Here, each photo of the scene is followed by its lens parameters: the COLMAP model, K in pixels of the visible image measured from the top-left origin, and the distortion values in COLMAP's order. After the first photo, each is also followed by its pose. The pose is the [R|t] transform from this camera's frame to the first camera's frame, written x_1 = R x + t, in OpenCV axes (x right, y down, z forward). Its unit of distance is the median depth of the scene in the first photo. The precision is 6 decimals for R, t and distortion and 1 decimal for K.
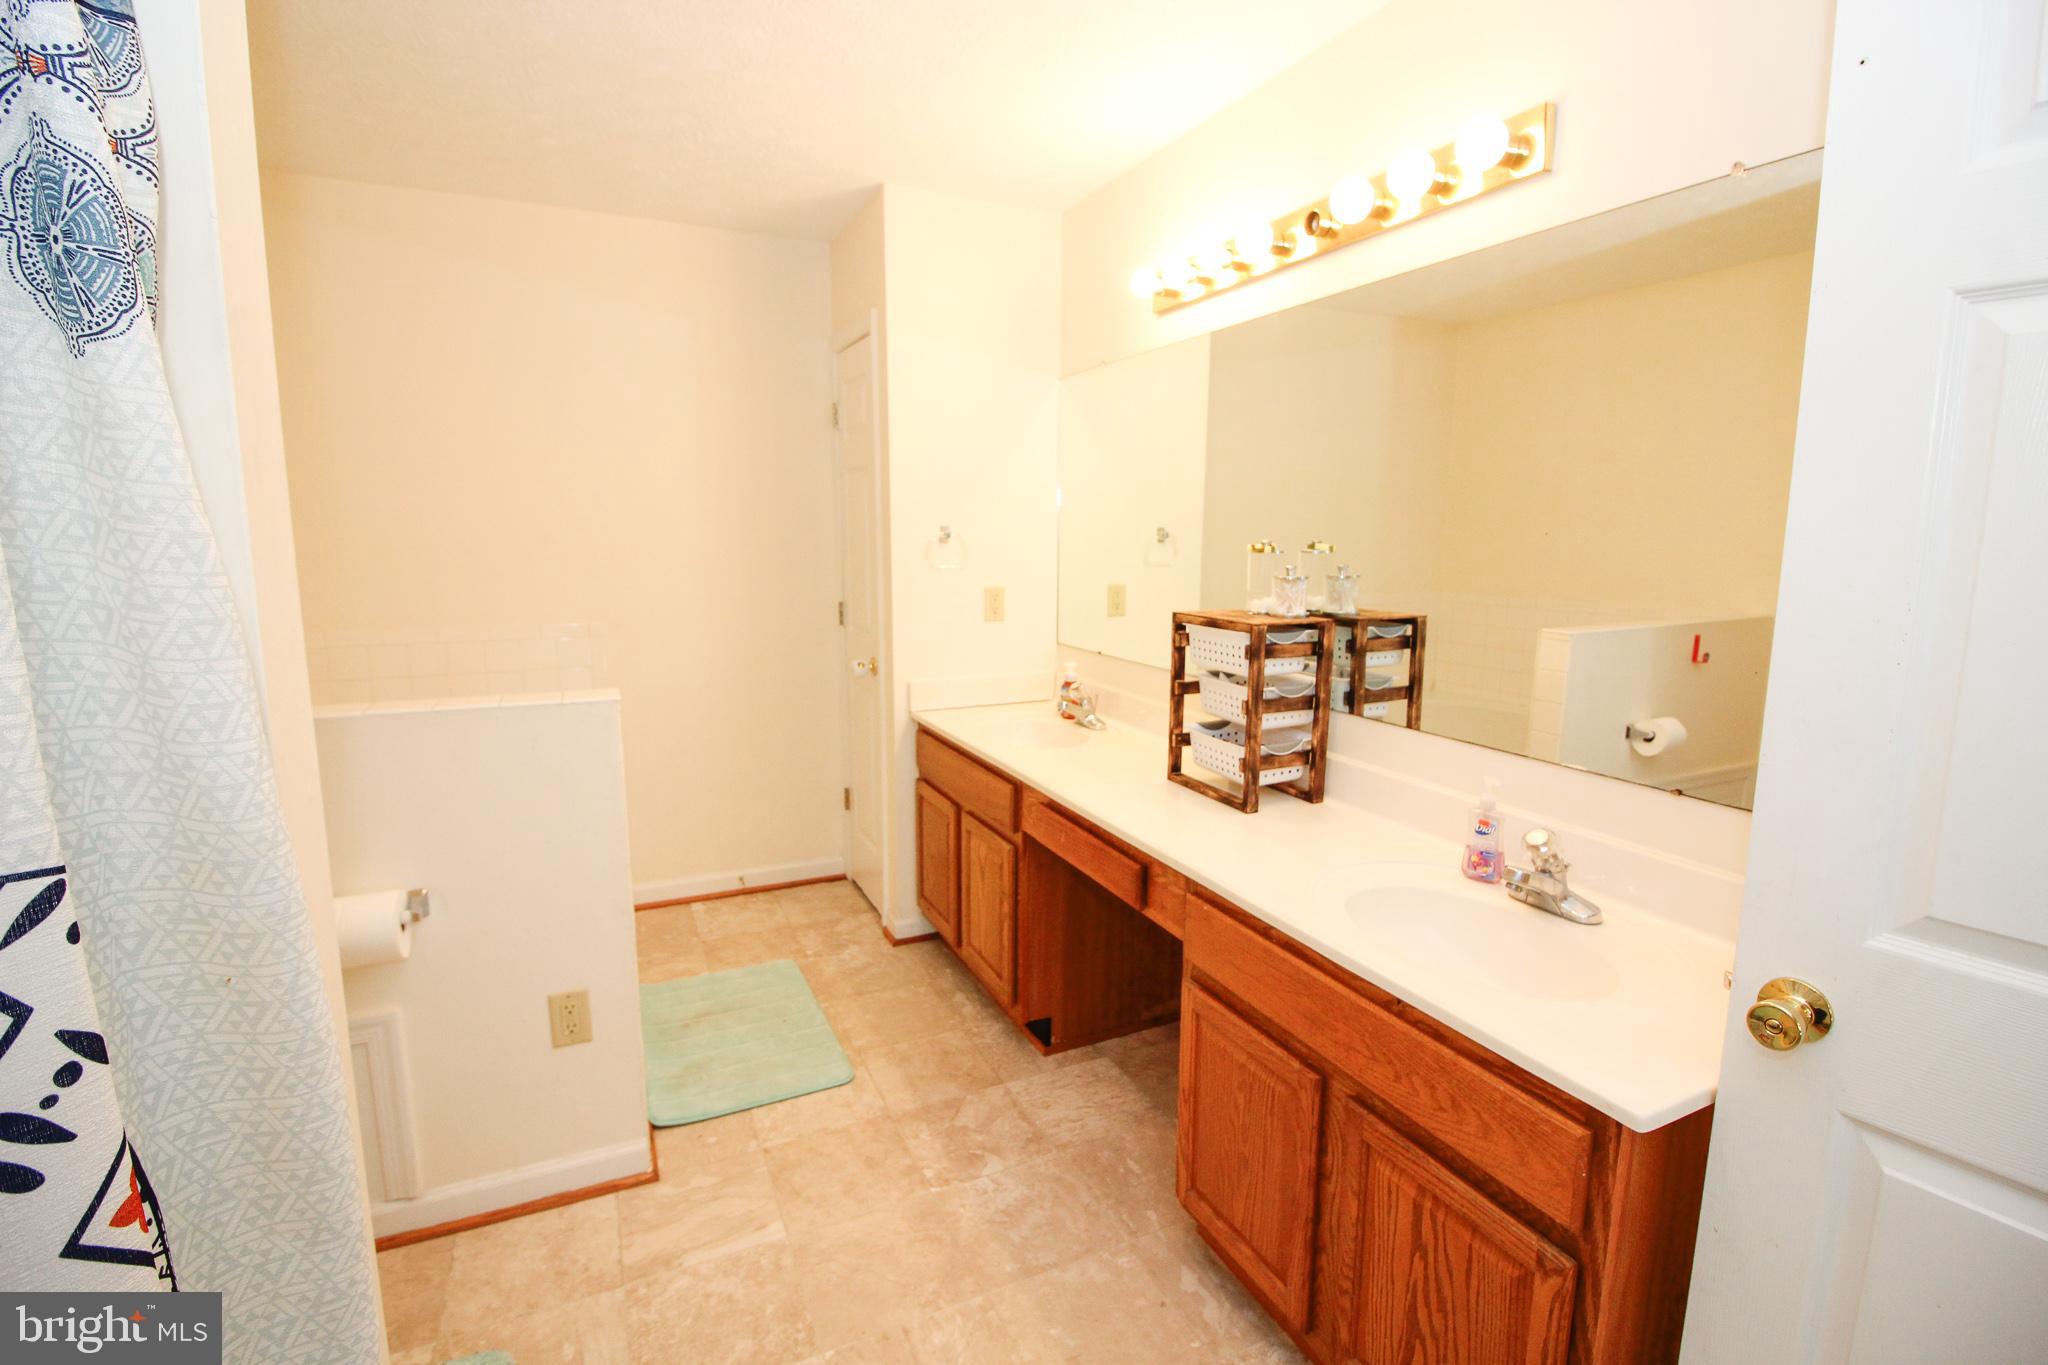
lens RADIAL K [[960.2, 0, 1036.1], [0, 960.2, 657.7], [0, 0, 1]] dist [-0.011987, -0.001203]
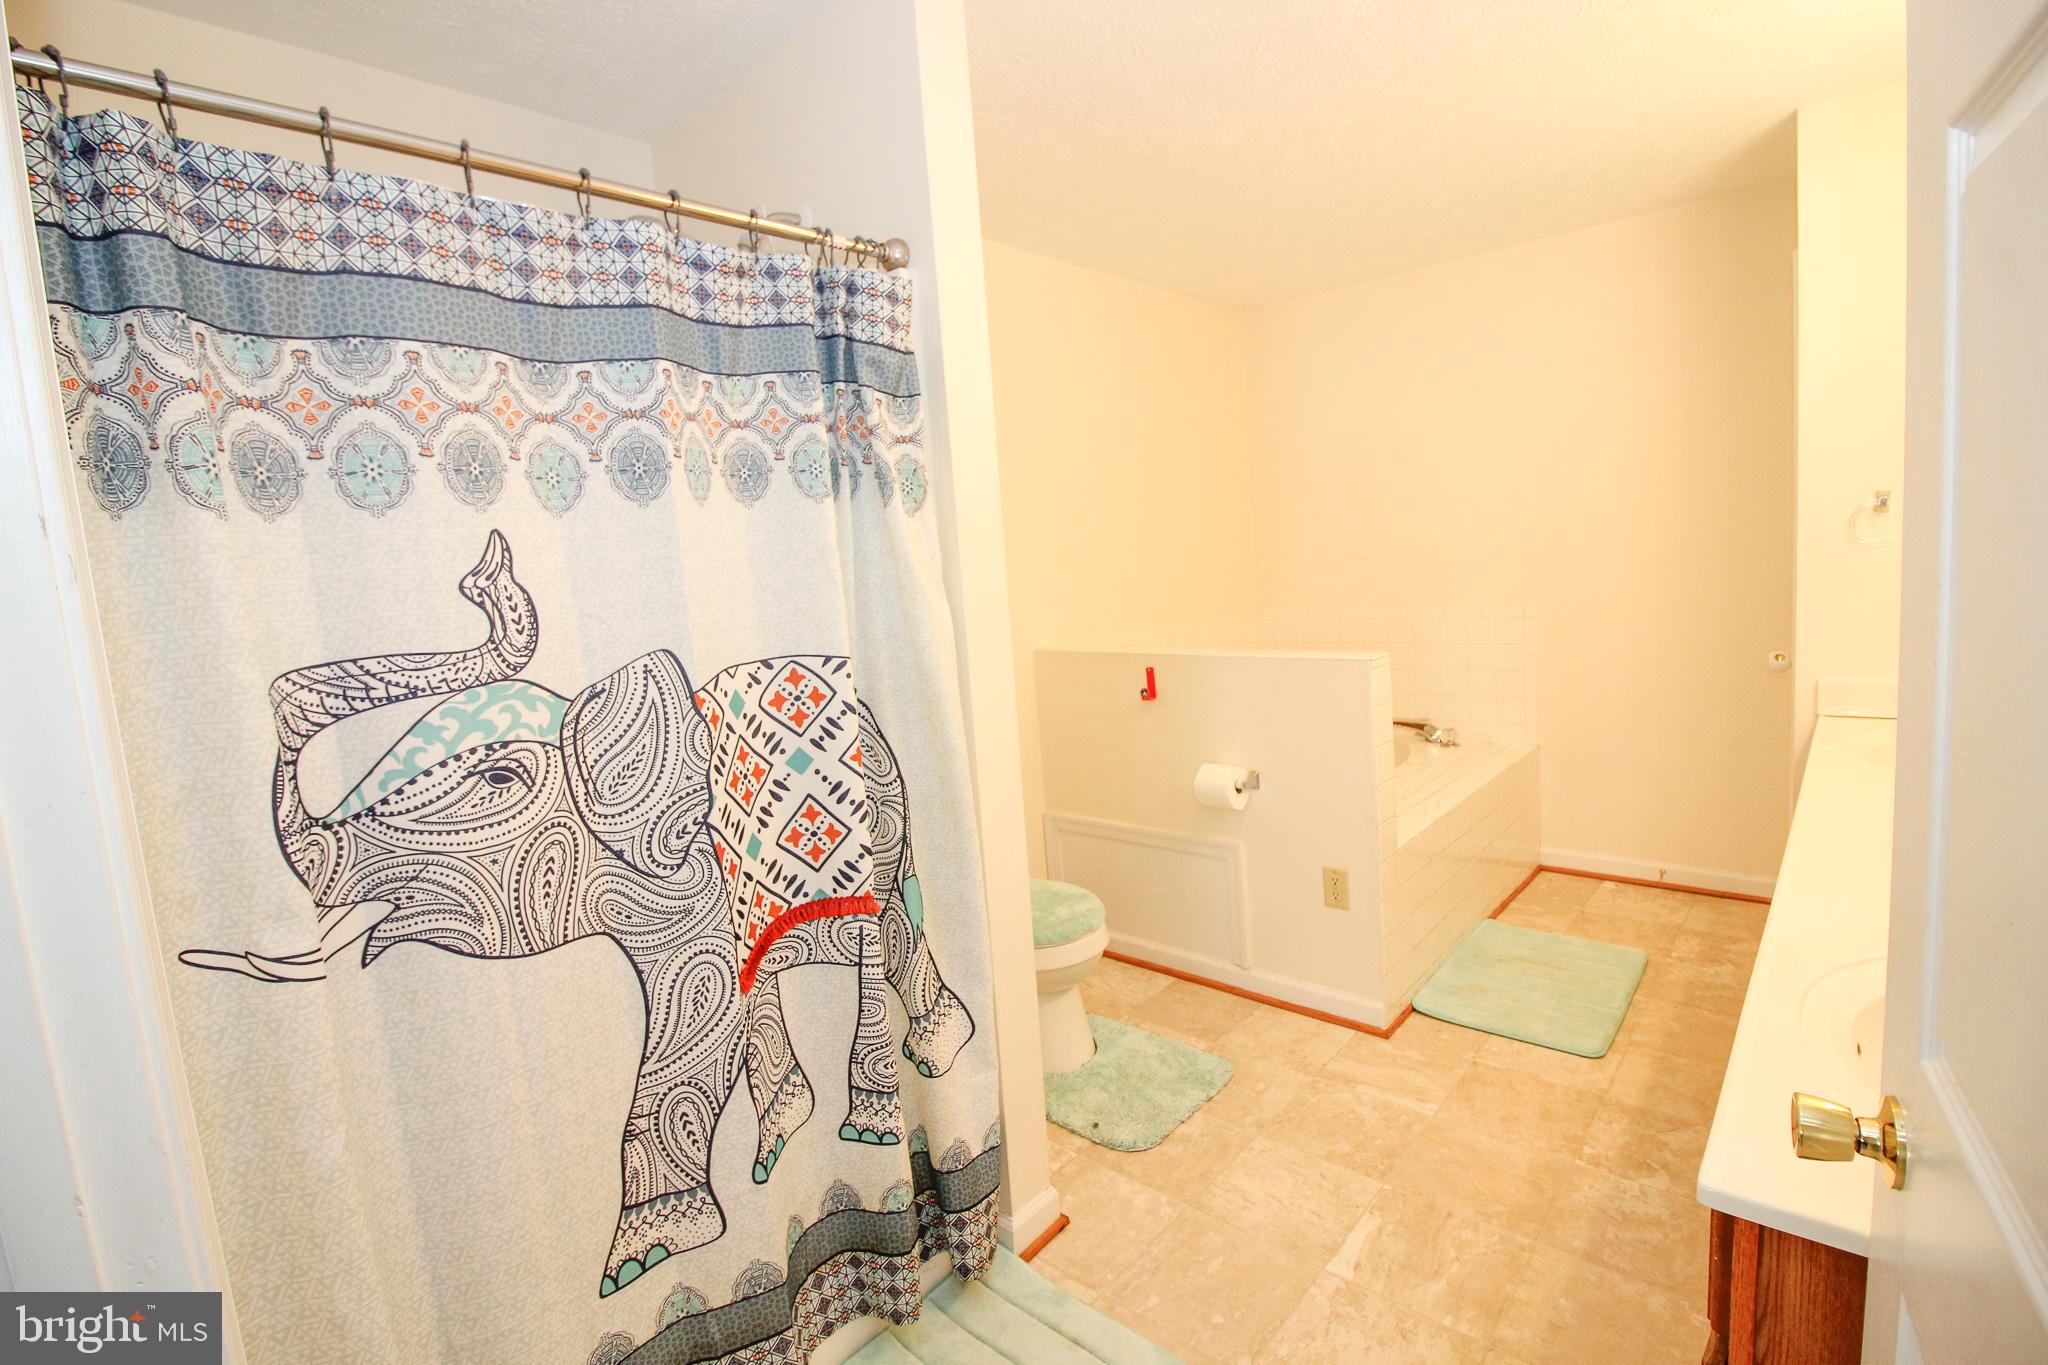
lens RADIAL K [[960.2, 0, 1036.1], [0, 960.2, 657.7], [0, 0, 1]] dist [-0.011987, -0.001203]
pose [[0.390943, 0.071078, -0.917666, 0.468676], [-0.058039, 0.996933, 0.052493, -0.000105], [0.918583, 0.032739, 0.393869, 0.041070]]
